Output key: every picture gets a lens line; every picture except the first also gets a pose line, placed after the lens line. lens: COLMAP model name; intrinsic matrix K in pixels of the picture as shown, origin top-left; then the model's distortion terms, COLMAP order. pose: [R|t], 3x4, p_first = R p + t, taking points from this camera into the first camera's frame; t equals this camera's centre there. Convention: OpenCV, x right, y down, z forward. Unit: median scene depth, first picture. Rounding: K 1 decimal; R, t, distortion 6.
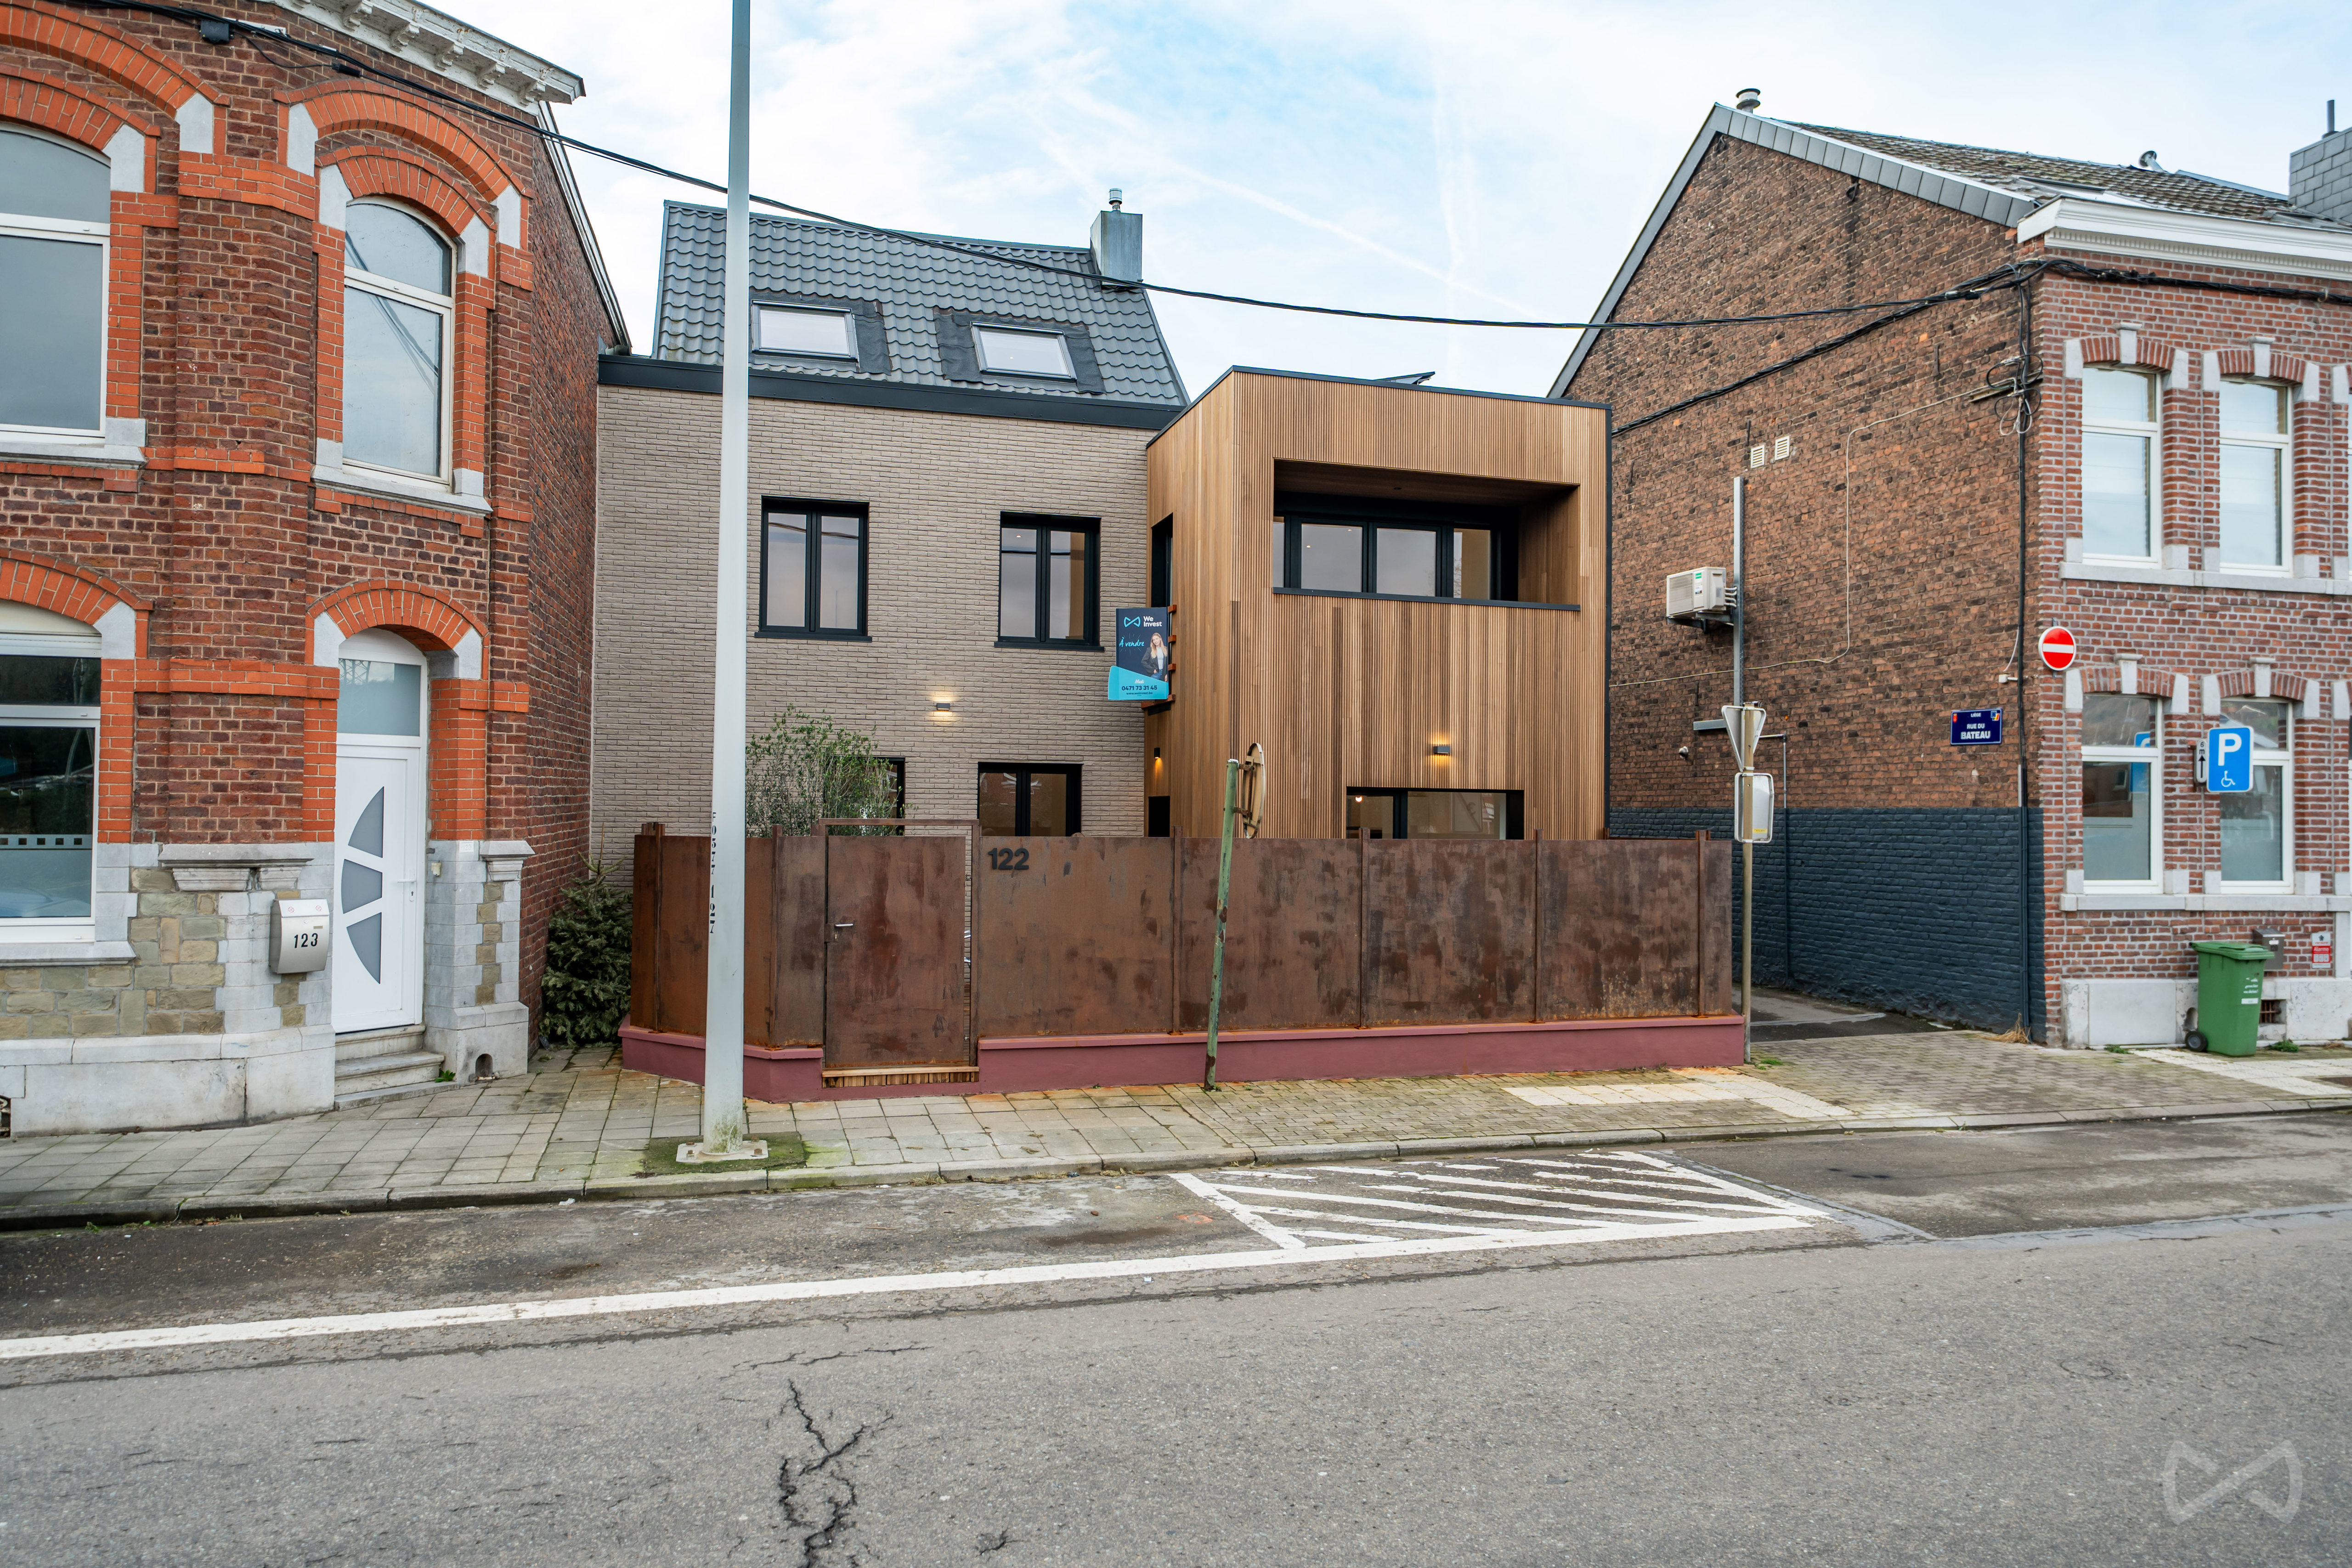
lens RADIAL K [[1623.5, 0, 1173.5], [0, 1623.5, 787.4], [0, 0, 1]] dist [0.002958, 0.000640]
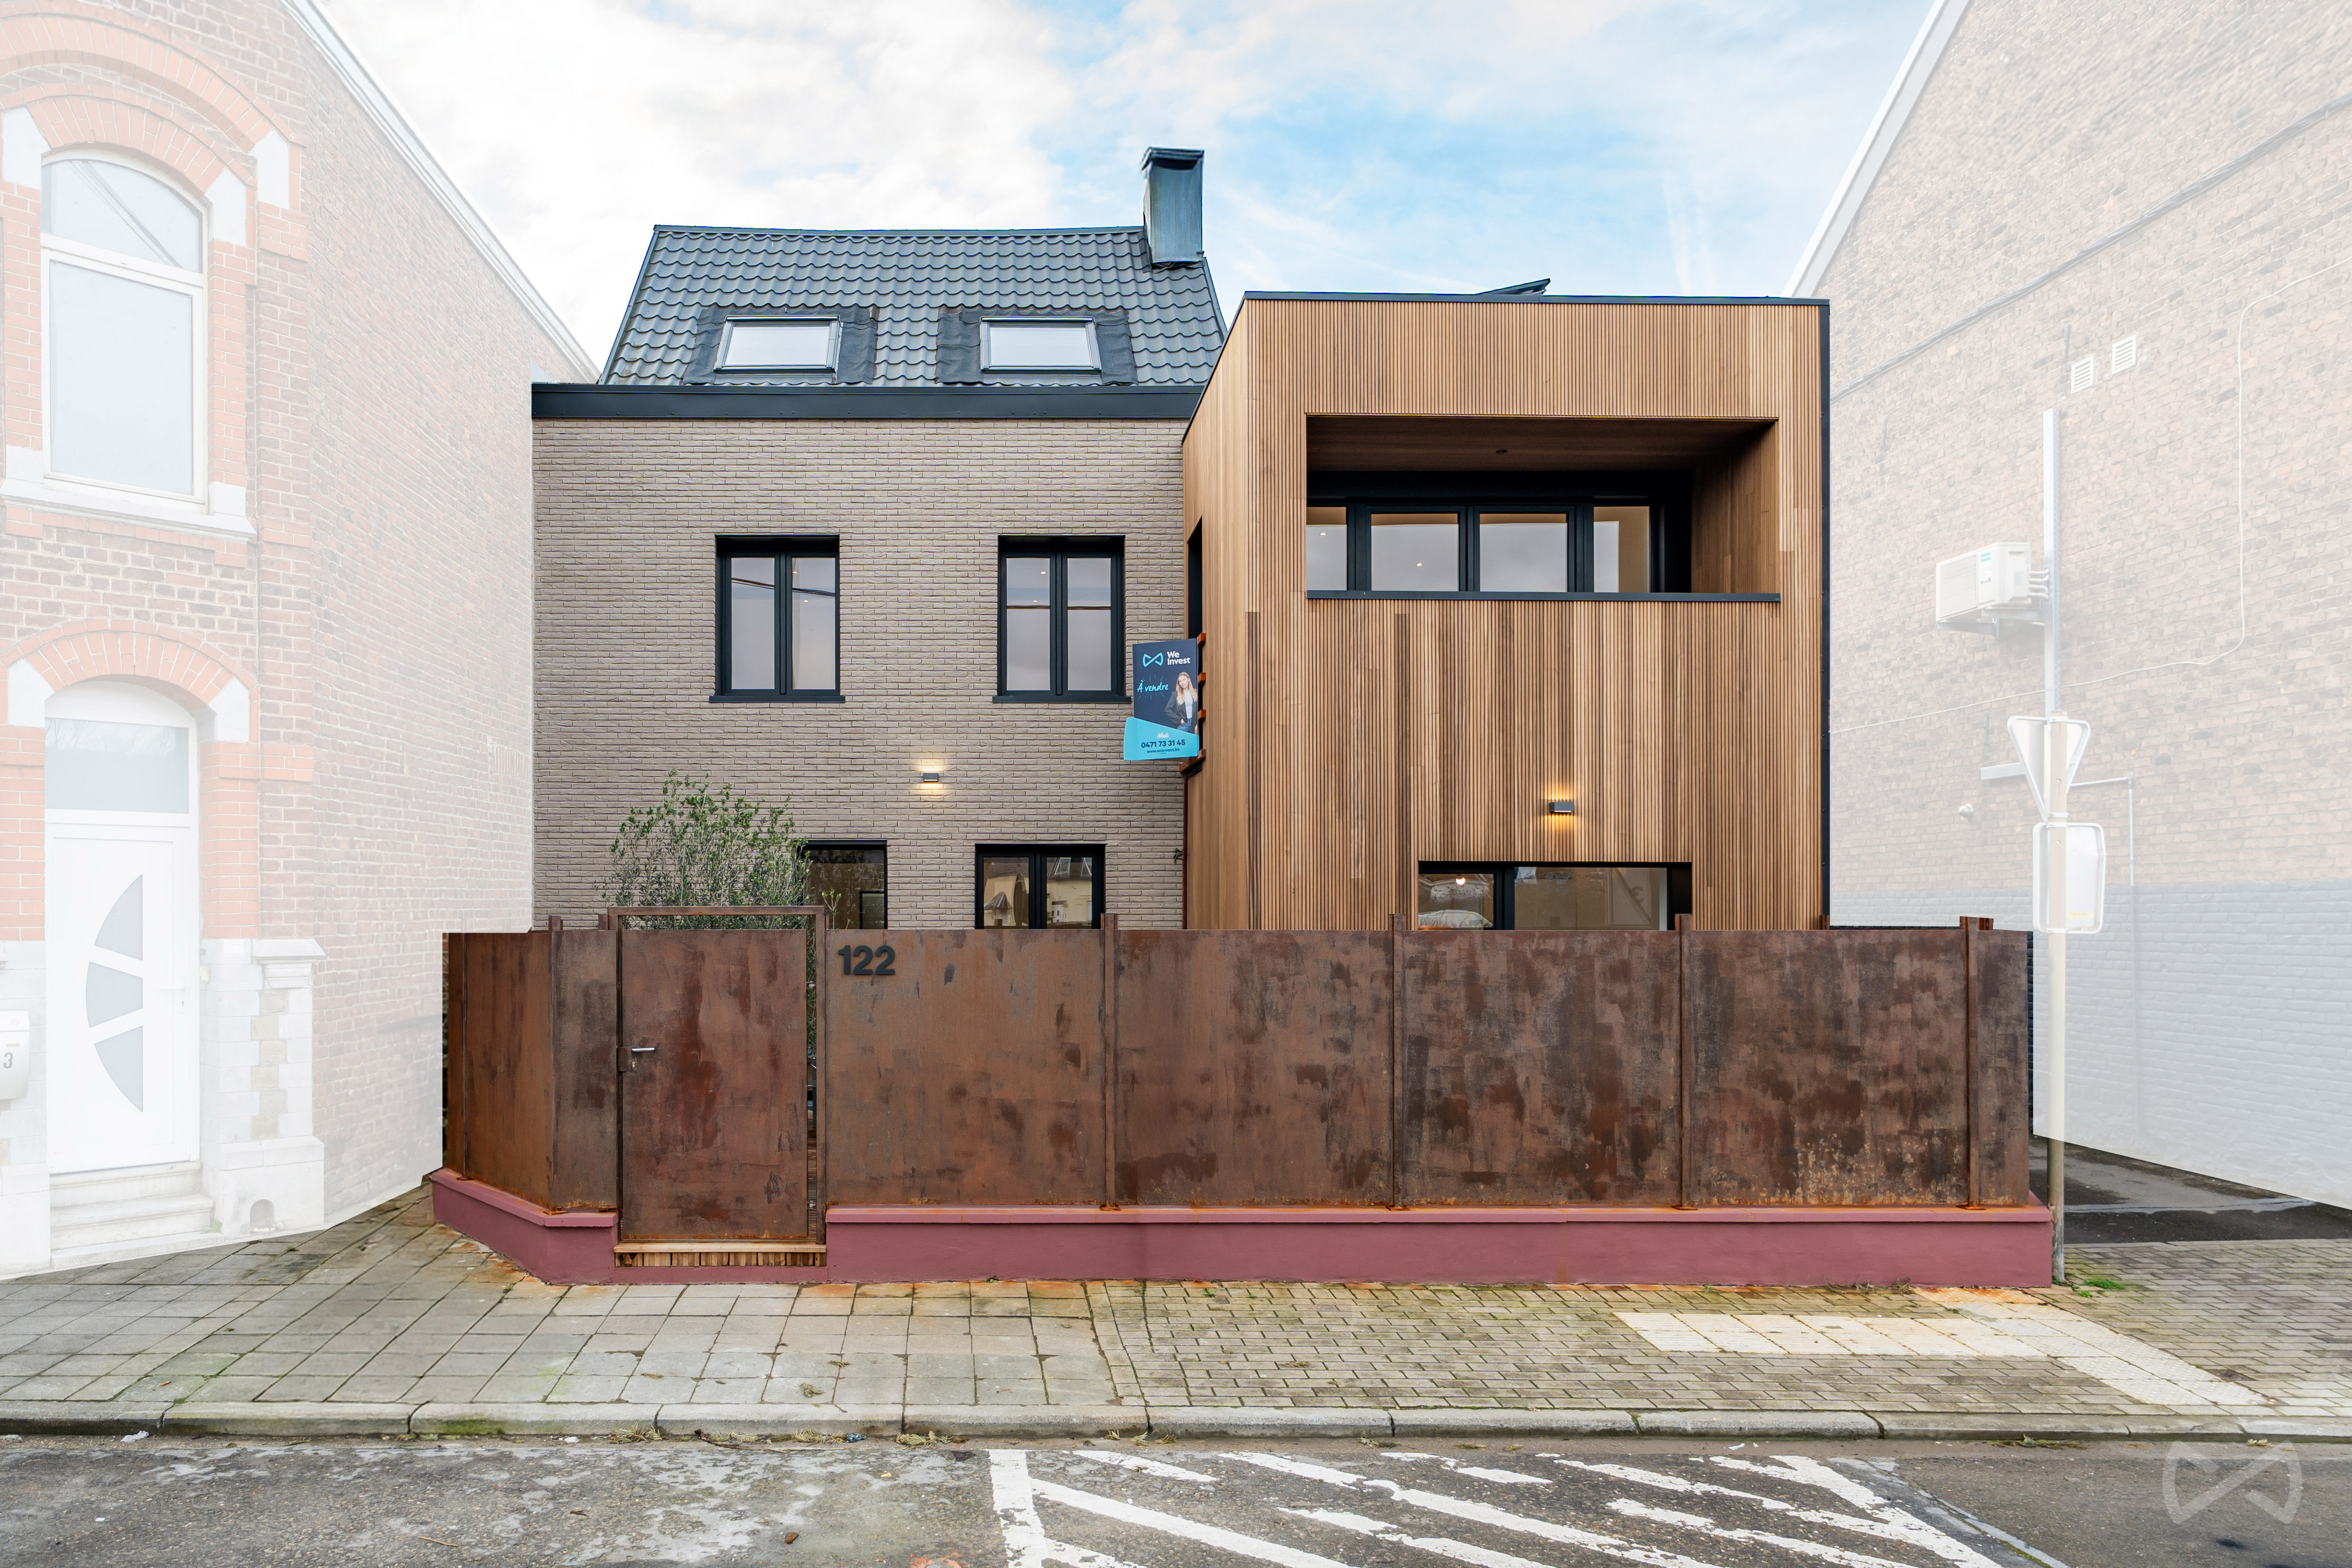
lens RADIAL K [[1243.9, 0, 1207.5], [0, 1243.9, 924.7], [0, 0, 1]] dist [0.002926, -0.000125]
pose [[0.958048, -0.010502, -0.286415, 0.185669], [0.013662, 0.999866, 0.009039, 0.022945], [0.286282, -0.012573, 0.958063, 0.466541]]
